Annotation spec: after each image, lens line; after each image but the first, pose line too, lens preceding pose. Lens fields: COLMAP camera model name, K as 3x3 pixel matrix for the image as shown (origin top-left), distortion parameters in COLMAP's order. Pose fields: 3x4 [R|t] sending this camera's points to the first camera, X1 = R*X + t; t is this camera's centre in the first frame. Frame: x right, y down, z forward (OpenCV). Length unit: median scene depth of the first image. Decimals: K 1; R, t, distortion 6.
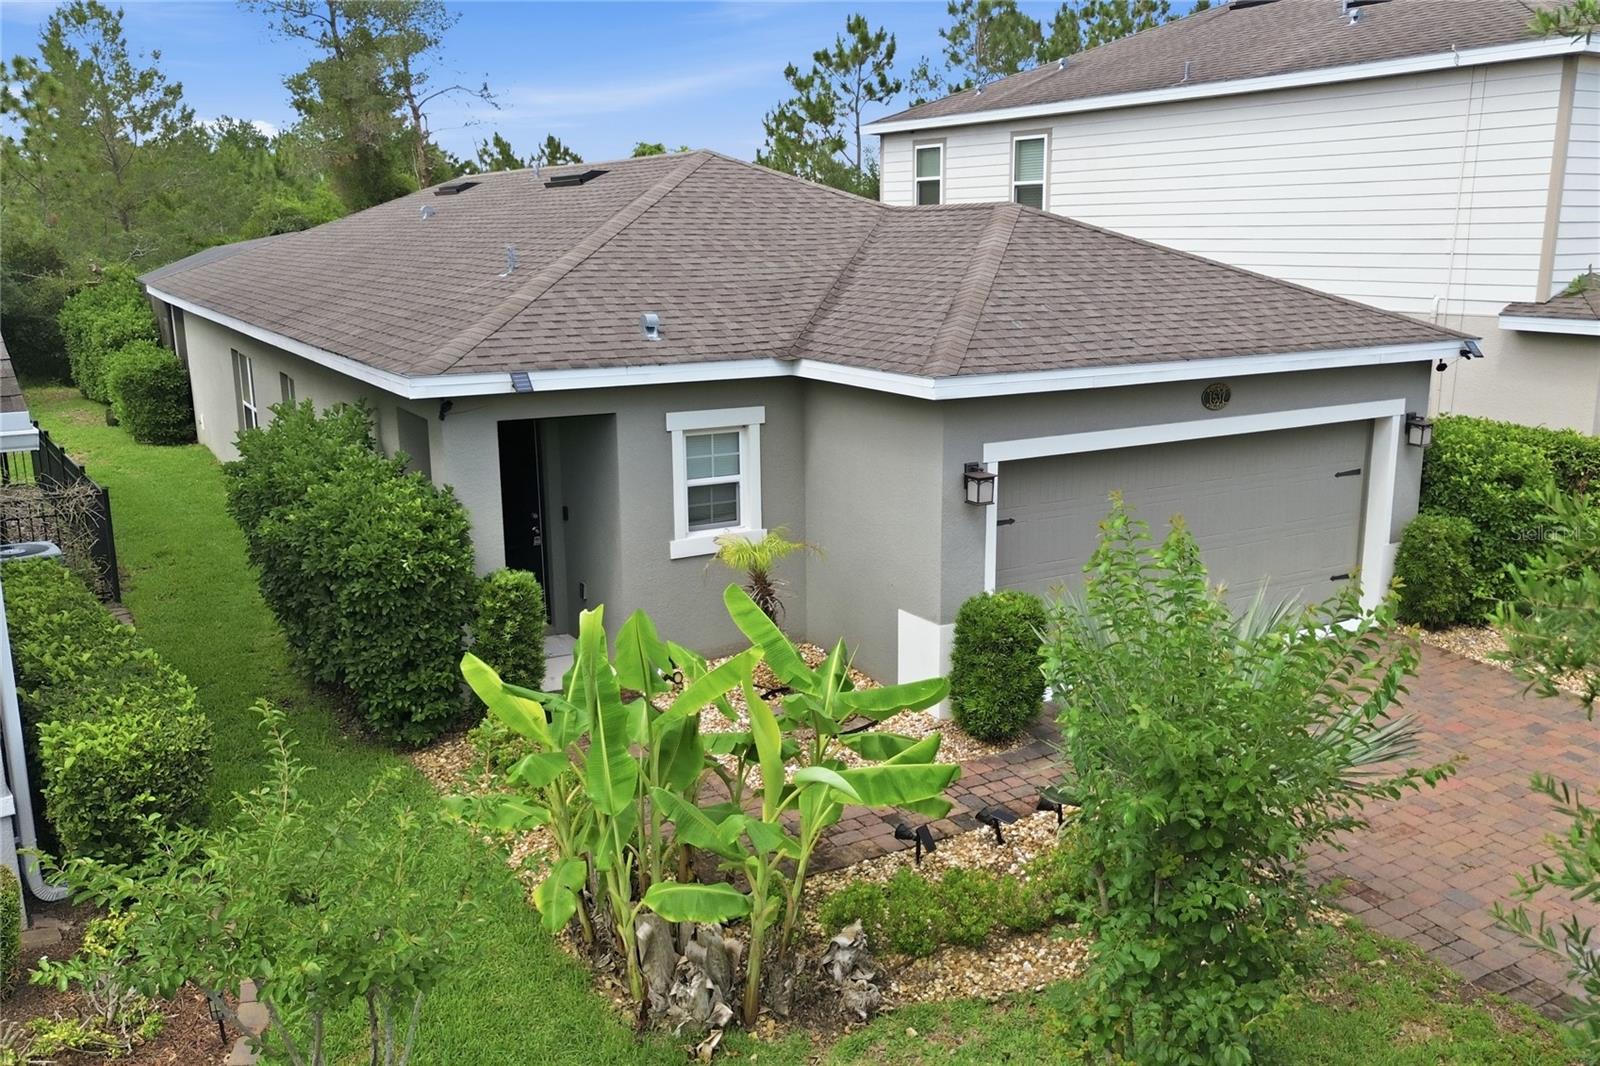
lens RADIAL K [[1319.4, 0, 800.0], [0, 1319.4, 533.0], [0, 0, 1]] dist [0.033872, -0.013639]
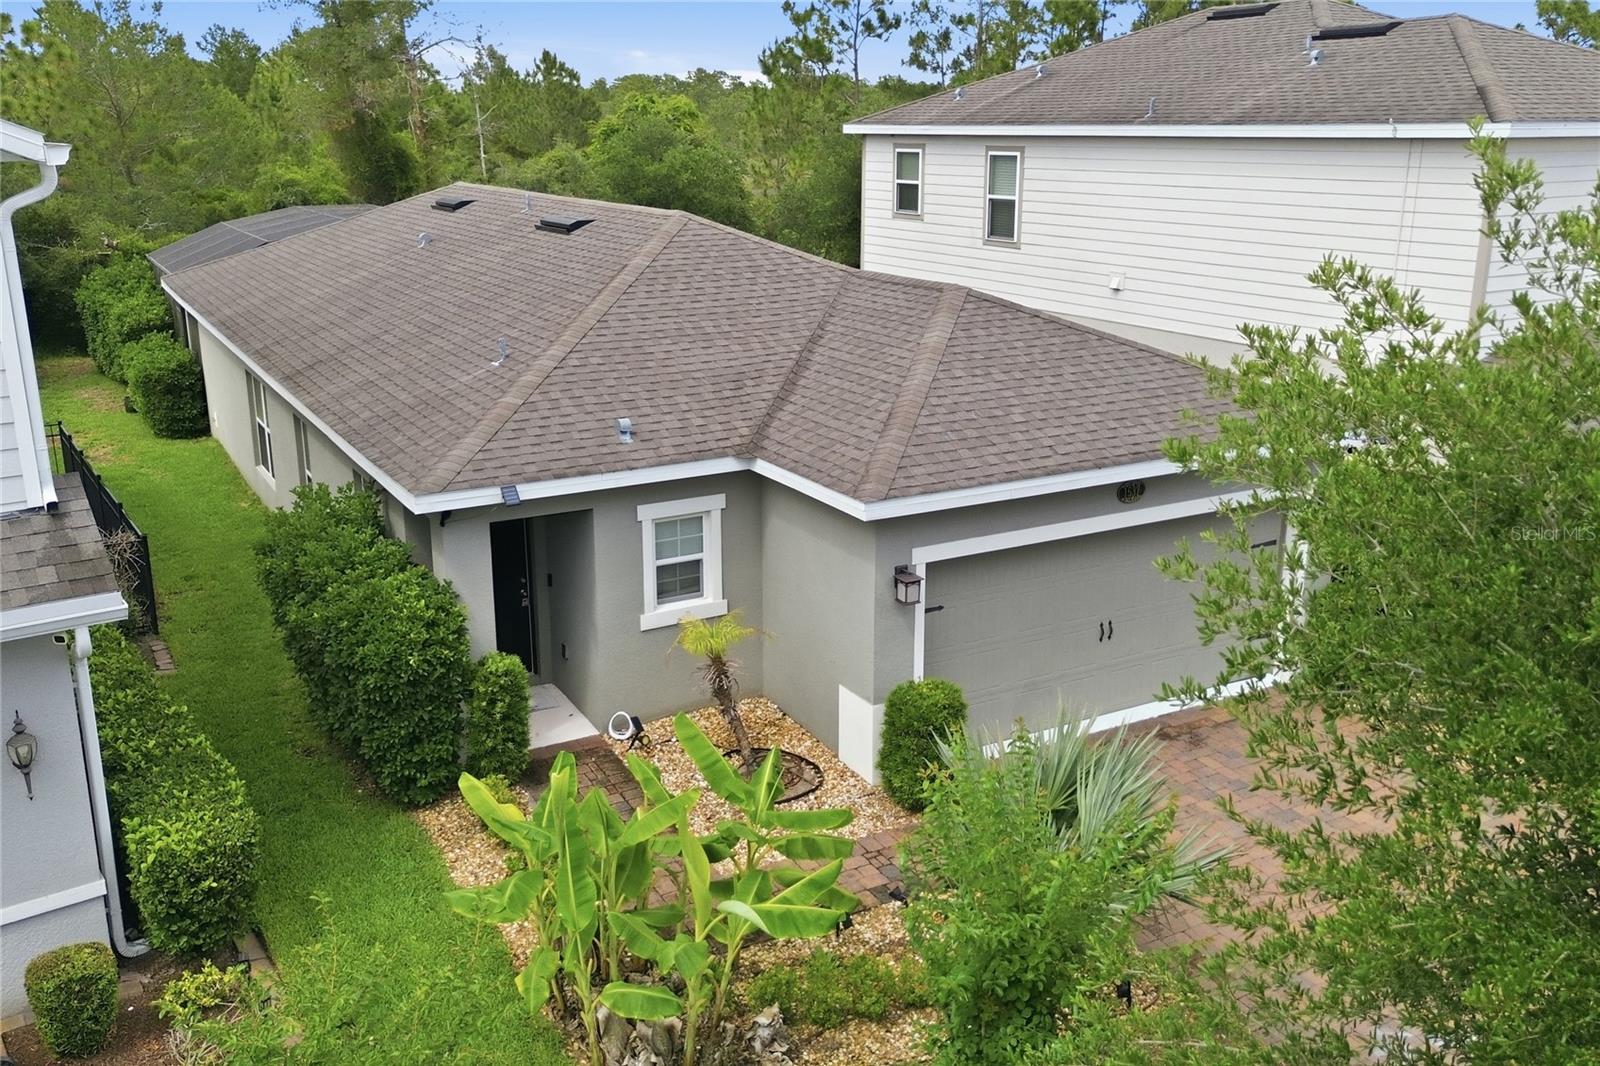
lens RADIAL K [[1371.6, 0, 739.6], [0, 1371.6, 492.6], [0, 0, 1]] dist [0.040893, -0.013526]
pose [[0.998863, 0.009948, -0.046618, 0.043321], [-0.008083, 0.999166, 0.040012, -0.156690], [0.046977, -0.039590, 0.998111, -0.180152]]
